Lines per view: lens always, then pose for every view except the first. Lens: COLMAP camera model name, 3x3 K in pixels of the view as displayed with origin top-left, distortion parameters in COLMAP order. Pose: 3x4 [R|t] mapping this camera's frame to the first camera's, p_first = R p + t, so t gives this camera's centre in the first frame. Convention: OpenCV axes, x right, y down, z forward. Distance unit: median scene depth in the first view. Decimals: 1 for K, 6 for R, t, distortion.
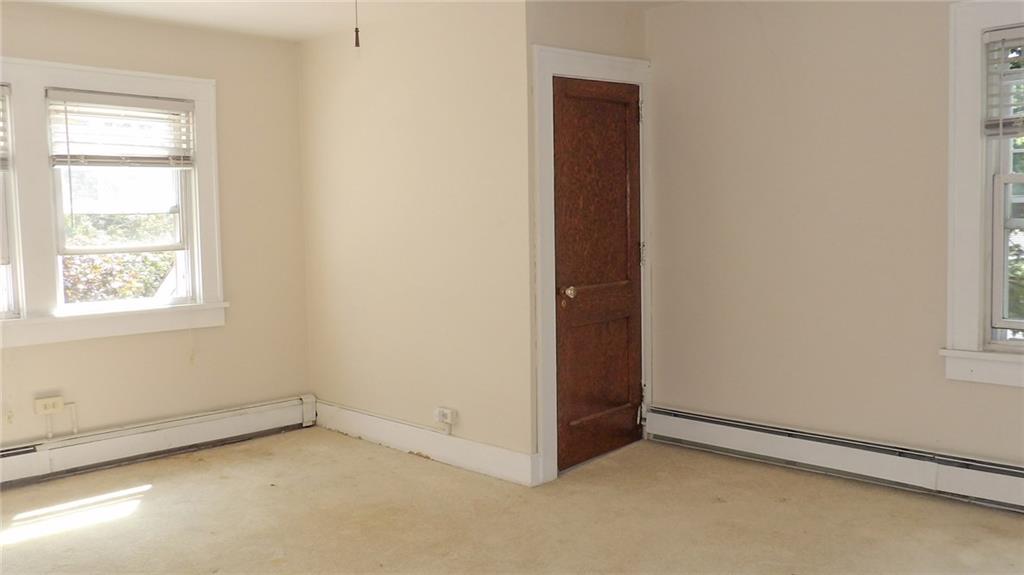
lens RADIAL K [[864.4, 0, 512.0], [0, 864.4, 287.5], [0, 0, 1]] dist [-0.003925, -0.001190]
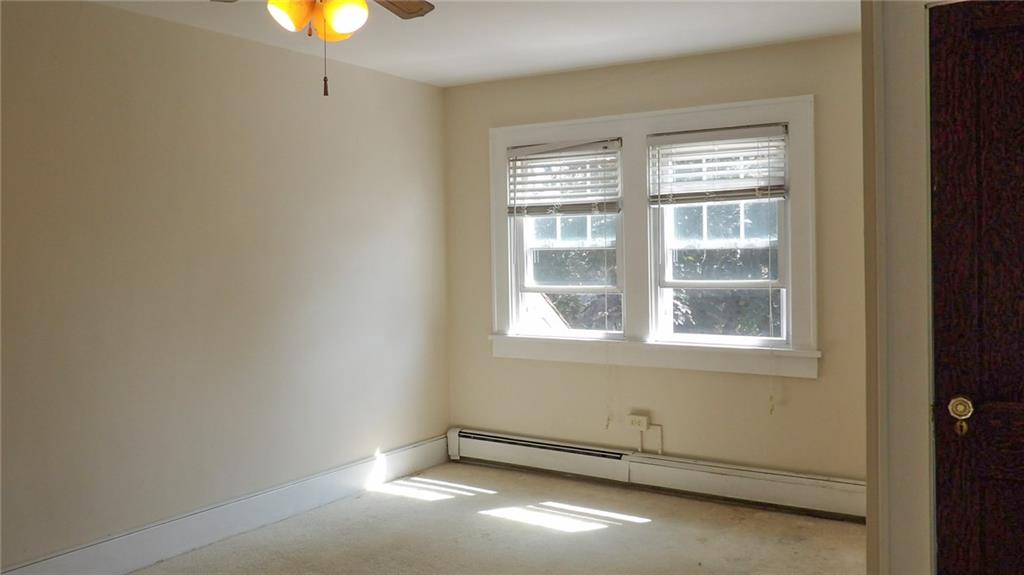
lens RADIAL K [[864.4, 0, 512.0], [0, 864.4, 287.5], [0, 0, 1]] dist [-0.003925, -0.001190]
pose [[0.206238, 0.050907, -0.977177, 0.499948], [-0.070781, 0.996806, 0.036991, -0.064398], [0.975939, 0.061537, 0.209182, 0.595256]]
